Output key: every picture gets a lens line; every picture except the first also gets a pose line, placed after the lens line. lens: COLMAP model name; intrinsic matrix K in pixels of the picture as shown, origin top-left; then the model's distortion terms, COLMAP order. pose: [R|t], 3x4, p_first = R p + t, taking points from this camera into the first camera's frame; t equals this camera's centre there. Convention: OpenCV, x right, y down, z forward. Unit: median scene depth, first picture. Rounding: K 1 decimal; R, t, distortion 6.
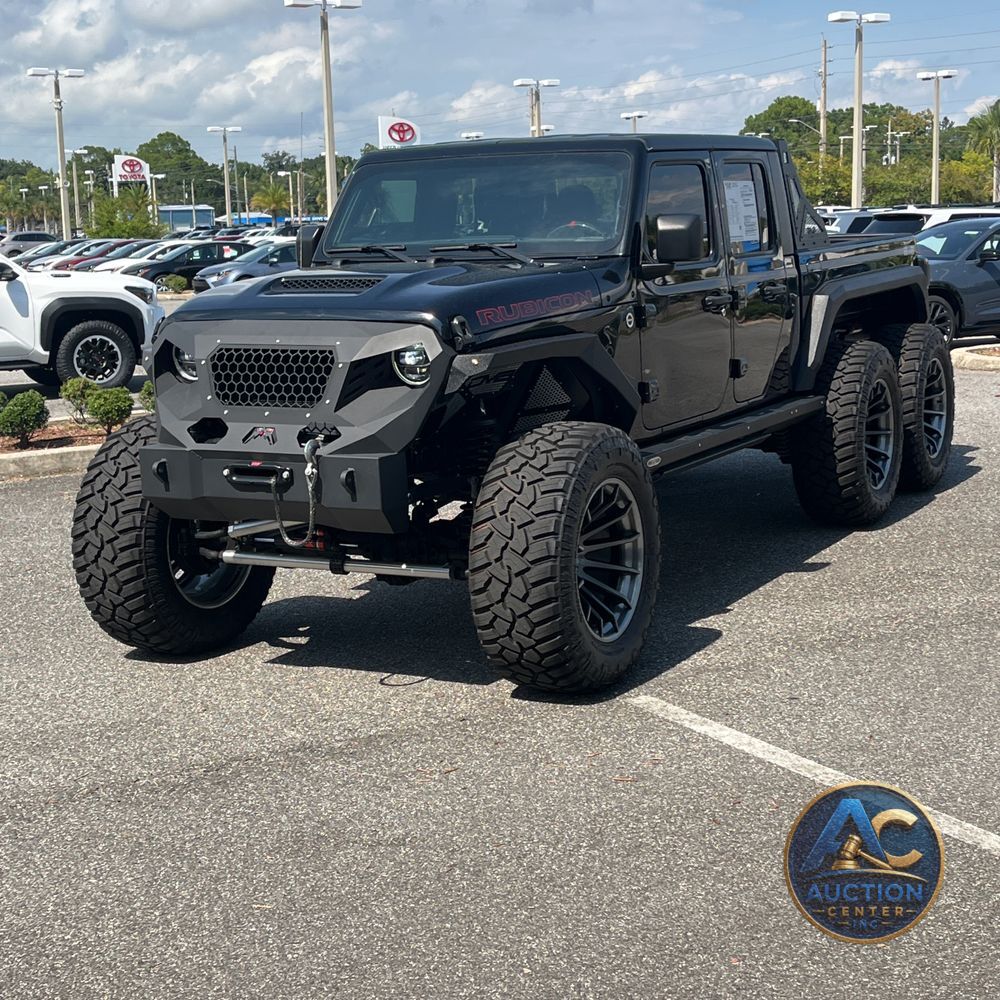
lens RADIAL K [[1603.2, 0, 500.0], [0, 1603.2, 500.0], [0, 0, 1]] dist [-0.002965, -0.026560]
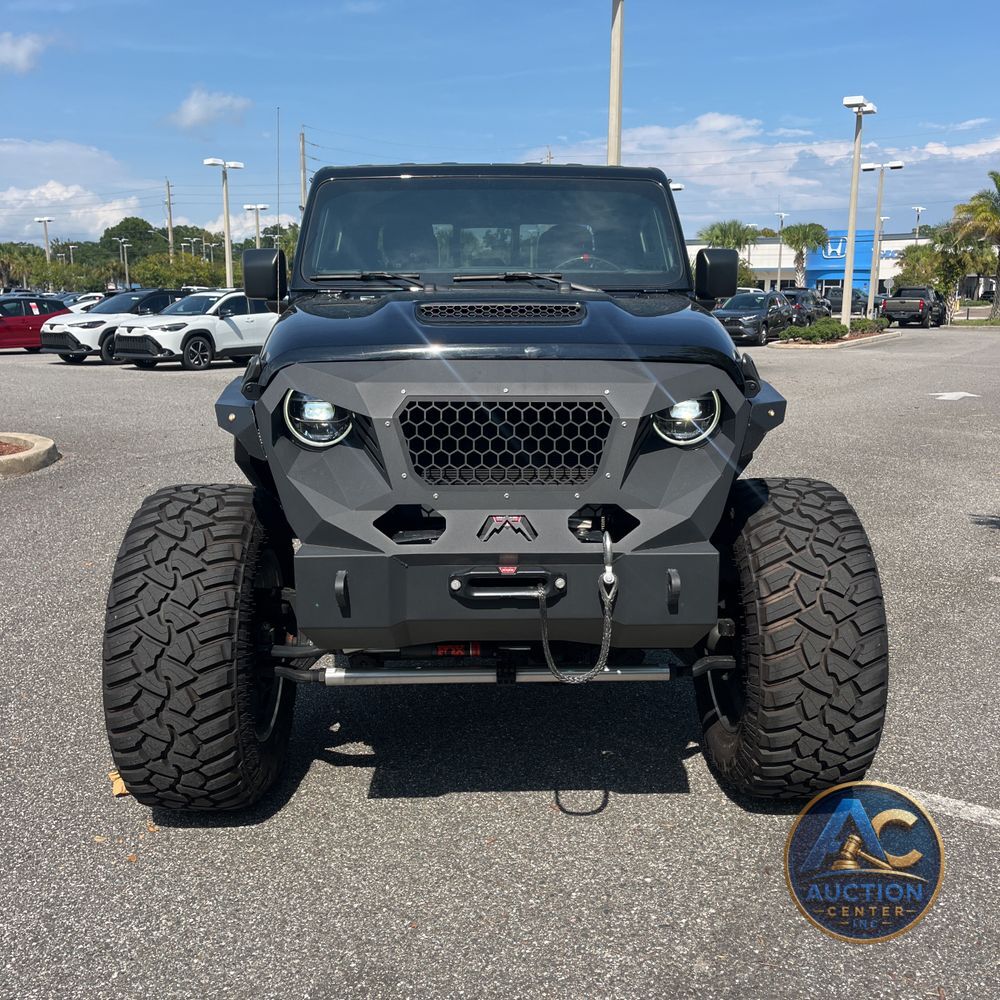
lens RADIAL K [[1007.4, 0, 500.0], [0, 1007.4, 500.0], [0, 0, 1]] dist [0.057893, -0.080412]
pose [[0.885020, -0.069776, 0.460294, -0.343941], [0.055137, 0.997456, 0.045192, -0.070611], [-0.462276, -0.014617, 0.886615, 0.603059]]
